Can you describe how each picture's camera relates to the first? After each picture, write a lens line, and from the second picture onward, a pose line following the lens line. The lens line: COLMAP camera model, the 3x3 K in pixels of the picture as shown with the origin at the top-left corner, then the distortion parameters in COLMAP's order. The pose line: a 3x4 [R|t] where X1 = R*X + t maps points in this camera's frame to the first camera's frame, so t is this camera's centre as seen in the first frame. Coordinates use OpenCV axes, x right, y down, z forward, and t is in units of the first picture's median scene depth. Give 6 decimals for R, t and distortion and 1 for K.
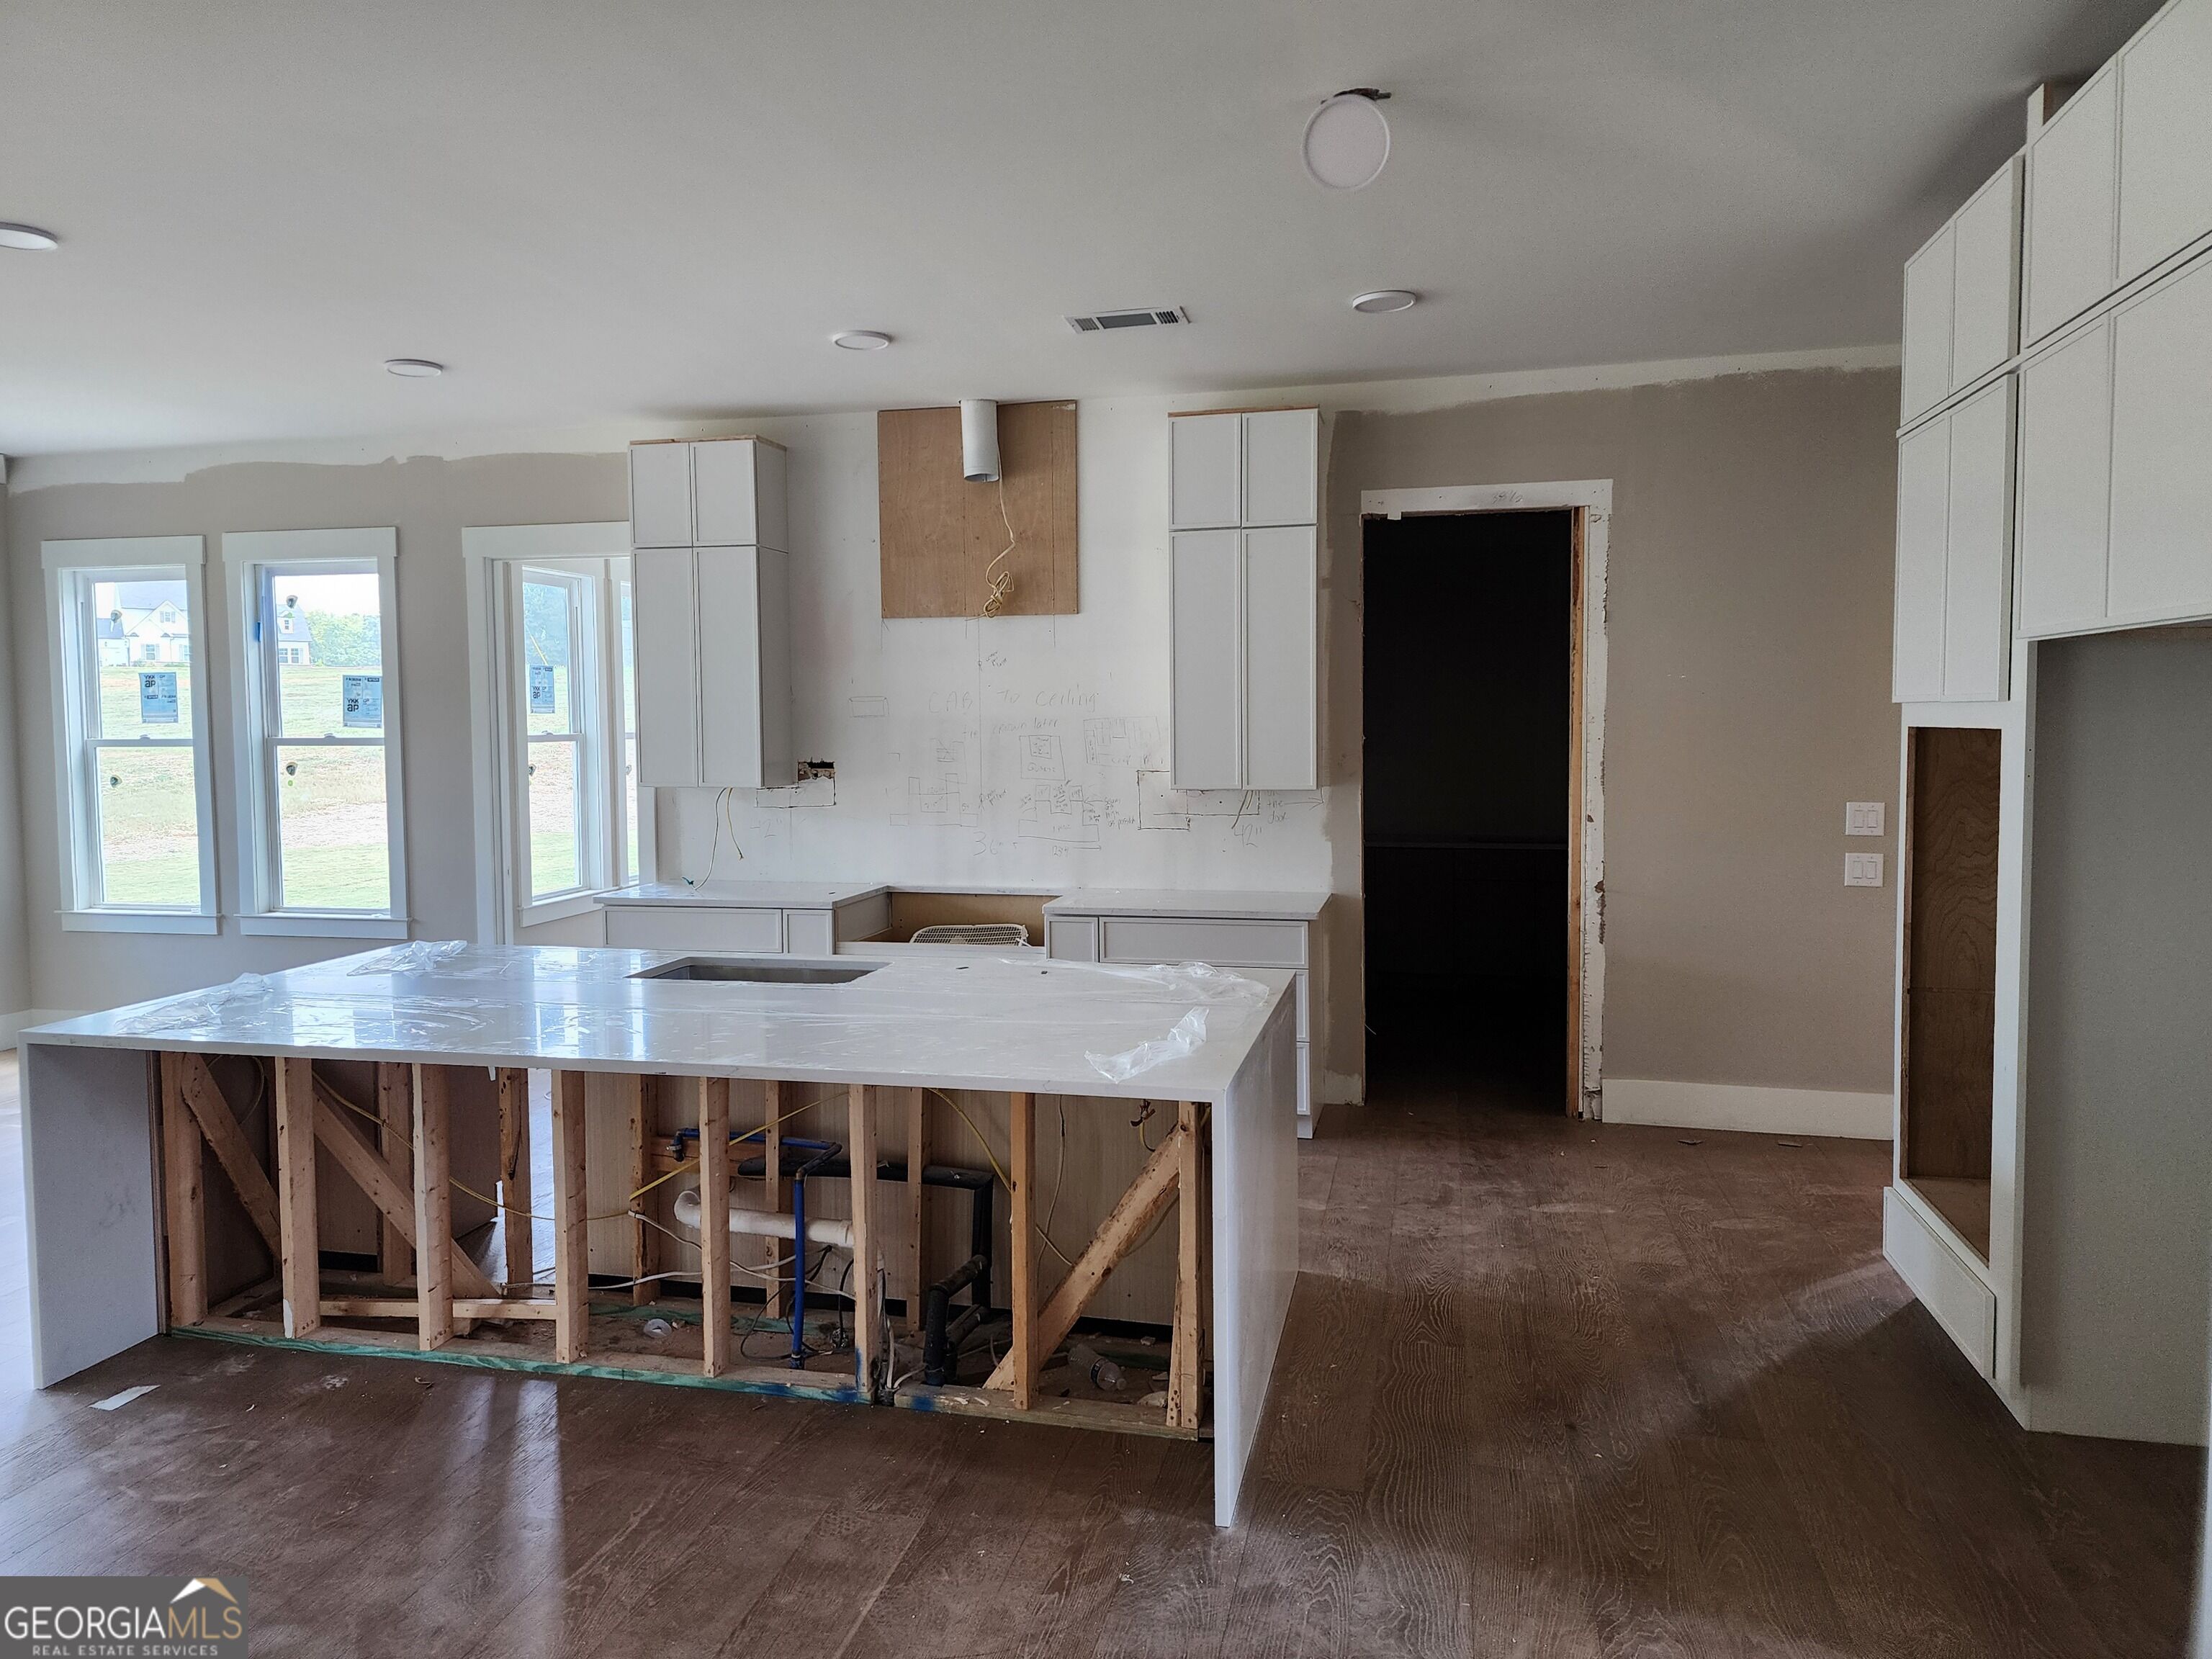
lens RADIAL K [[1488.4, 0, 1094.1], [0, 1488.4, 819.3], [0, 0, 1]] dist [0.067456, -0.053466]
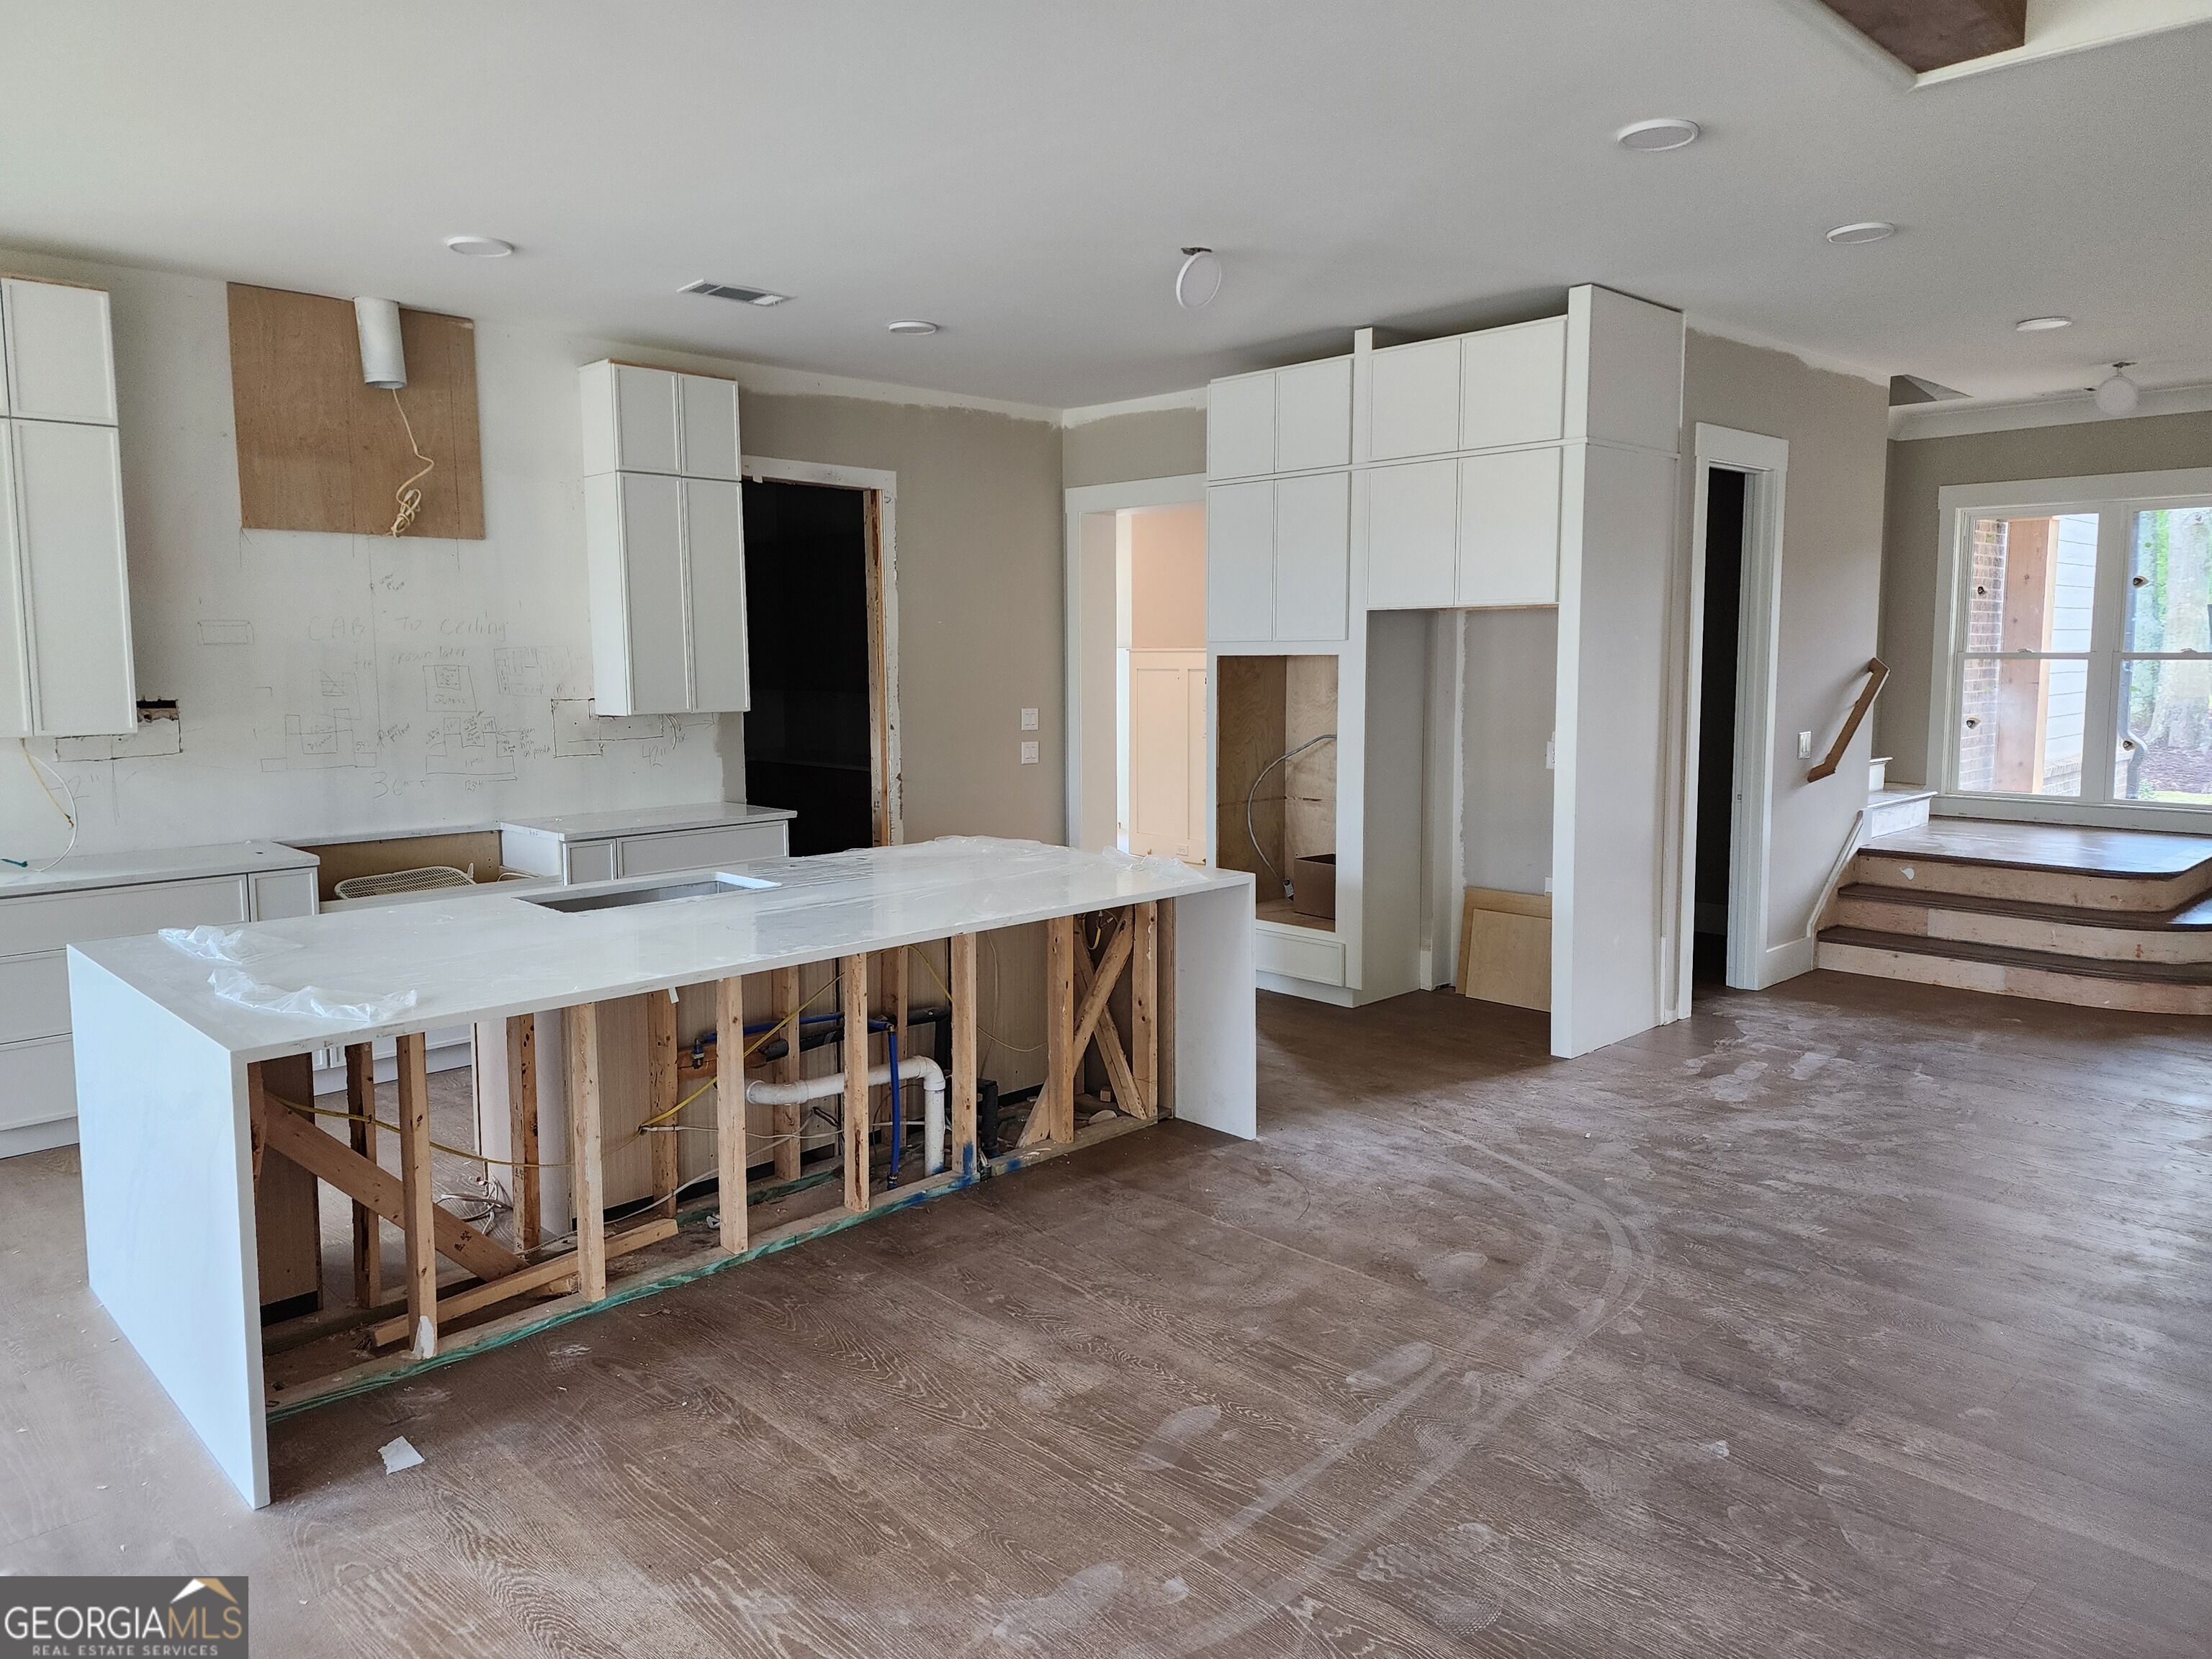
lens RADIAL K [[1488.4, 0, 1108.4], [0, 1488.4, 819.5], [0, 0, 1]] dist [0.067456, -0.053466]
pose [[0.521722, -0.092022, 0.848138, -0.688091], [0.060997, 0.995645, 0.070504, -0.000309], [-0.850932, 0.014951, 0.525063, 0.142411]]
